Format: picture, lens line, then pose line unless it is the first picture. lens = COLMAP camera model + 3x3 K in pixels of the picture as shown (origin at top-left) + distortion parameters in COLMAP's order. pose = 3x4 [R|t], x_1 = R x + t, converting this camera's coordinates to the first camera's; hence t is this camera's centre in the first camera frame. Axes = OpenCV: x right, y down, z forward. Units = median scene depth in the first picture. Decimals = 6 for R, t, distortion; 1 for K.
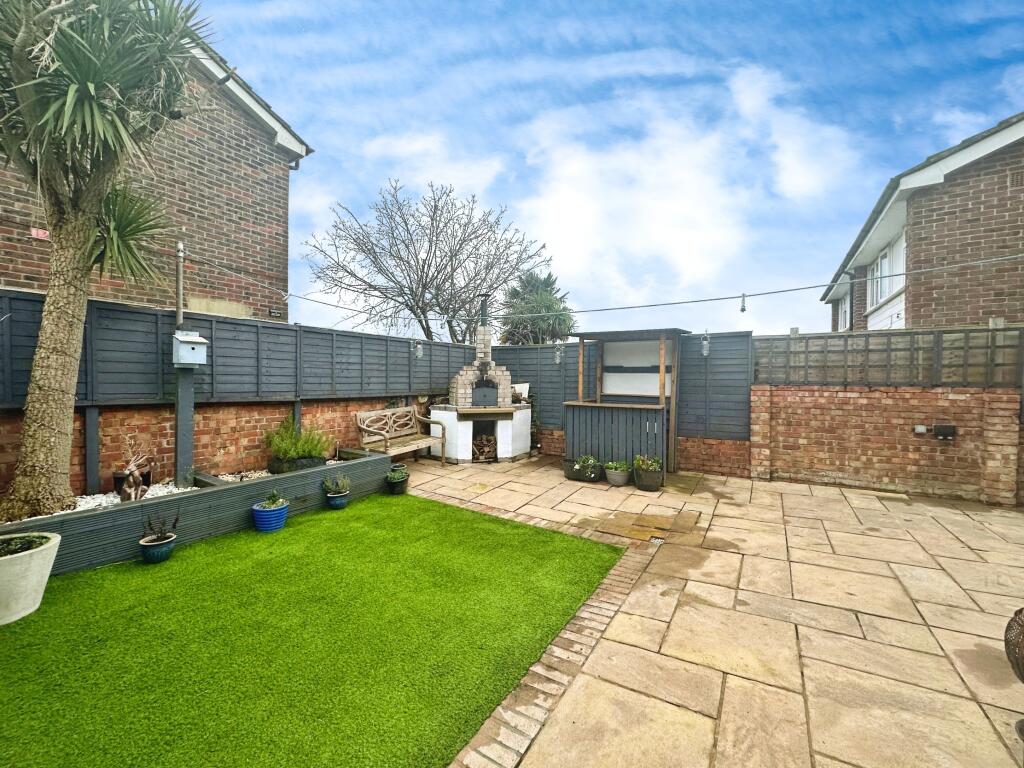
lens RADIAL K [[419.5, 0, 515.4], [0, 419.5, 384.1], [0, 0, 1]] dist [-0.002032, -0.000105]
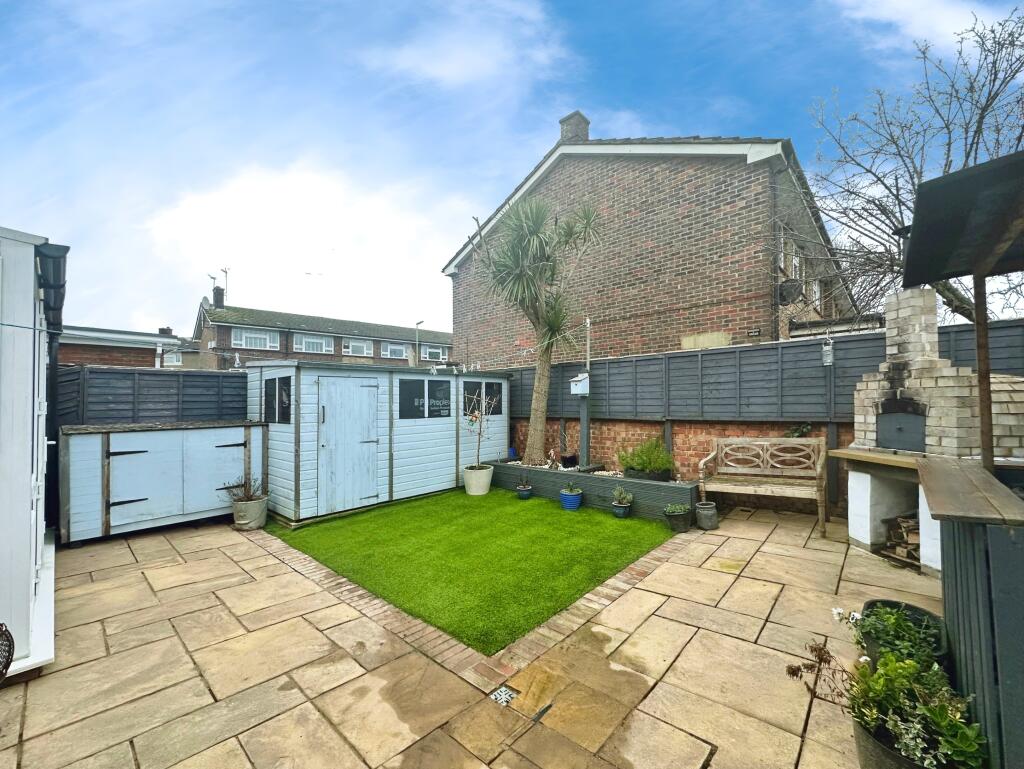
lens RADIAL K [[419.5, 0, 515.4], [0, 419.5, 384.6], [0, 0, 1]] dist [-0.002032, -0.000105]
pose [[-0.196603, -0.040143, -0.979661, 0.747511], [0.012606, 0.998975, -0.043464, -0.014763], [0.980402, -0.020895, -0.195895, 0.941101]]
